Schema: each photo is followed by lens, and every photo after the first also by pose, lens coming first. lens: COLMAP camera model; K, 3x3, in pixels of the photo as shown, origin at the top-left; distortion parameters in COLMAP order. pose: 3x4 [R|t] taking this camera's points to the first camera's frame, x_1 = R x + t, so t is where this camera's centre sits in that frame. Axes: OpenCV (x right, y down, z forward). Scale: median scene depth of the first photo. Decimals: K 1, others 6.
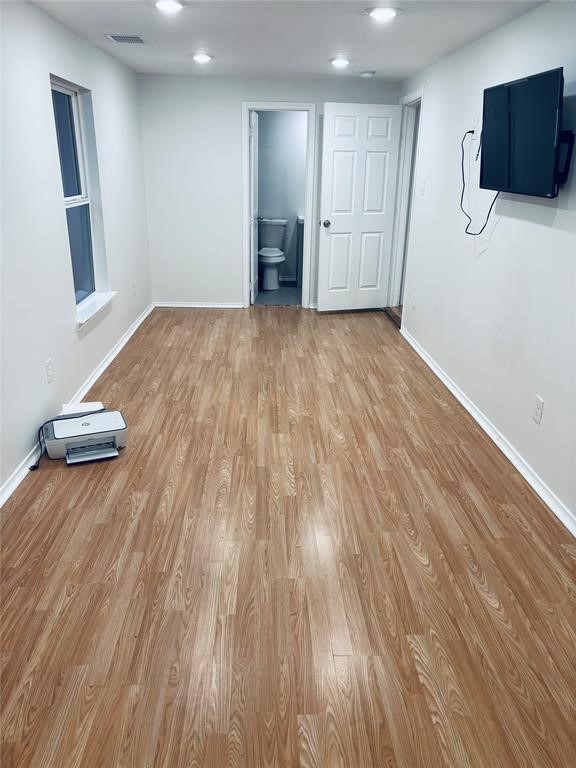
lens RADIAL K [[581.1, 0, 287.6], [0, 581.1, 380.7], [0, 0, 1]] dist [0.060796, -0.002860]
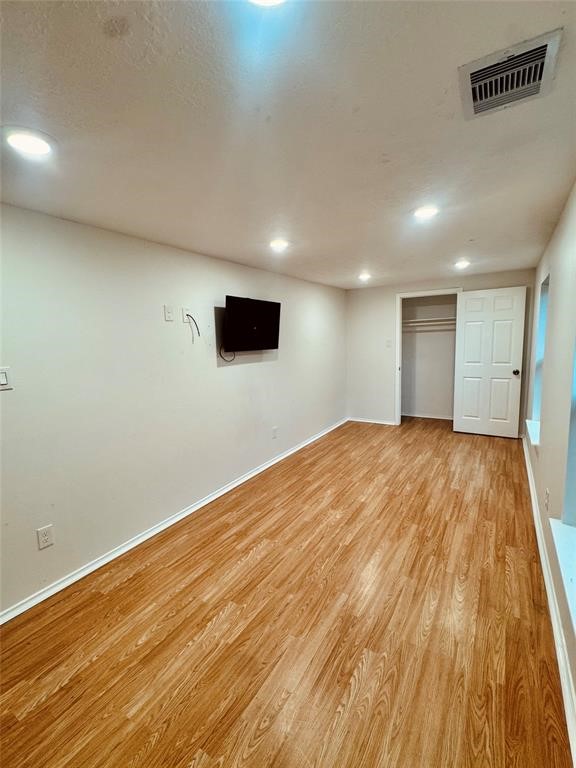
lens RADIAL K [[352.9, 0, 286.7], [0, 352.9, 381.3], [0, 0, 1]] dist [0.003176, 0.000426]
pose [[-0.828268, -0.061845, 0.556909, -0.322038], [0.209642, 0.887505, 0.410349, -0.569257], [-0.519637, 0.456630, -0.722126, 1.520660]]
